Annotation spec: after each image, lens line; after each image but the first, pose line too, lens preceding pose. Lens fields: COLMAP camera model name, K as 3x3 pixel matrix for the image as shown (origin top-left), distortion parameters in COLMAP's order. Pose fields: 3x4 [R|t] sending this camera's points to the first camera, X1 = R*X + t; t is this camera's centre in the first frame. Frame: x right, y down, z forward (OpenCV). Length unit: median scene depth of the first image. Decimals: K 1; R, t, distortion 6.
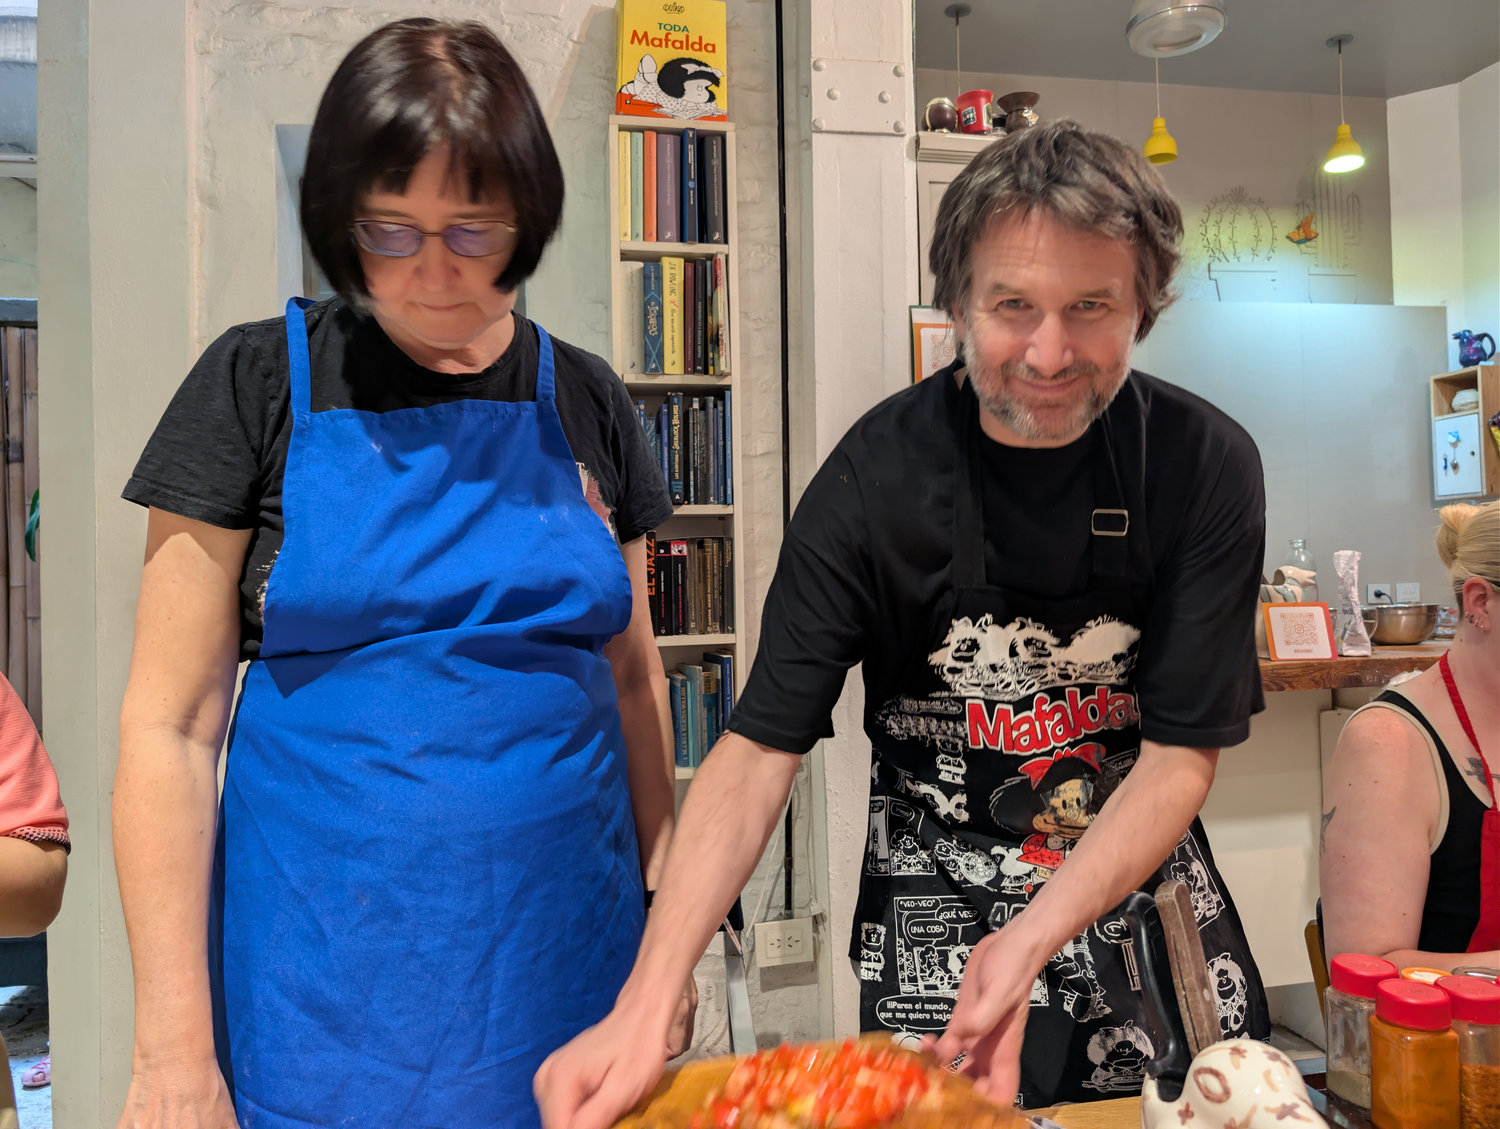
lens RADIAL K [[1082.4, 0, 769.2], [0, 1082.4, 569.1], [0, 0, 1]] dist [0.014230, -0.002970]
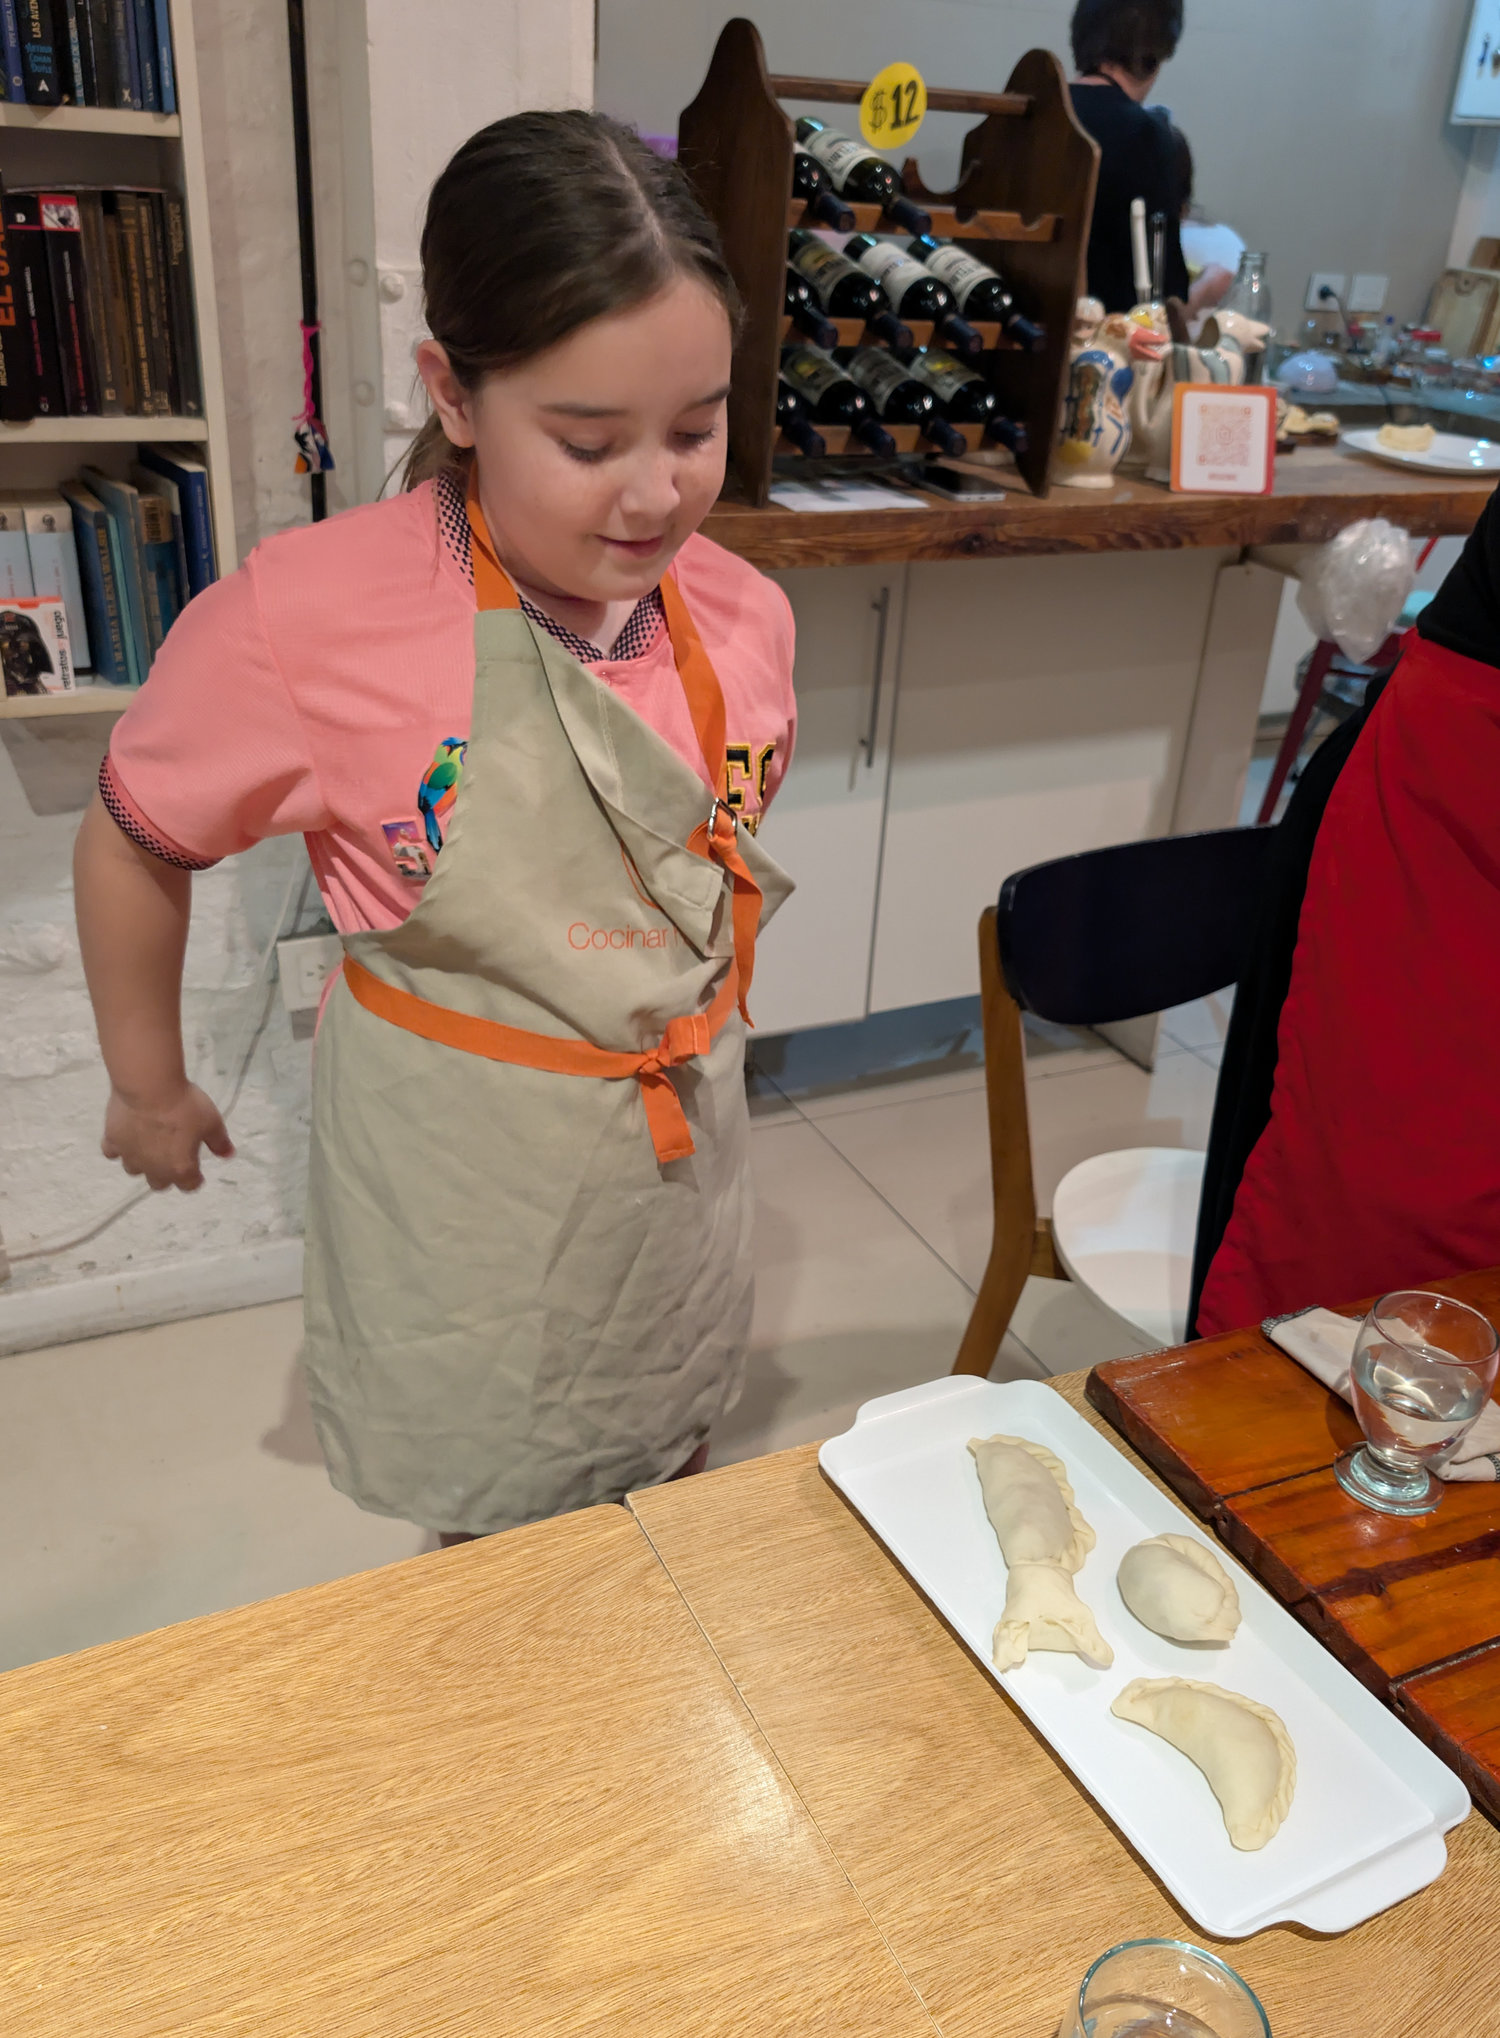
lens RADIAL K [[1753.0, 0, 808.1], [0, 1753.0, 1117.0], [0, 0, 1]] dist [0.004843, -0.006781]
pose [[0.960564, -0.048910, 0.273725, -0.001764], [-0.096600, 0.864397, 0.493443, -0.084341], [-0.260741, -0.500426, 0.825584, 0.116844]]
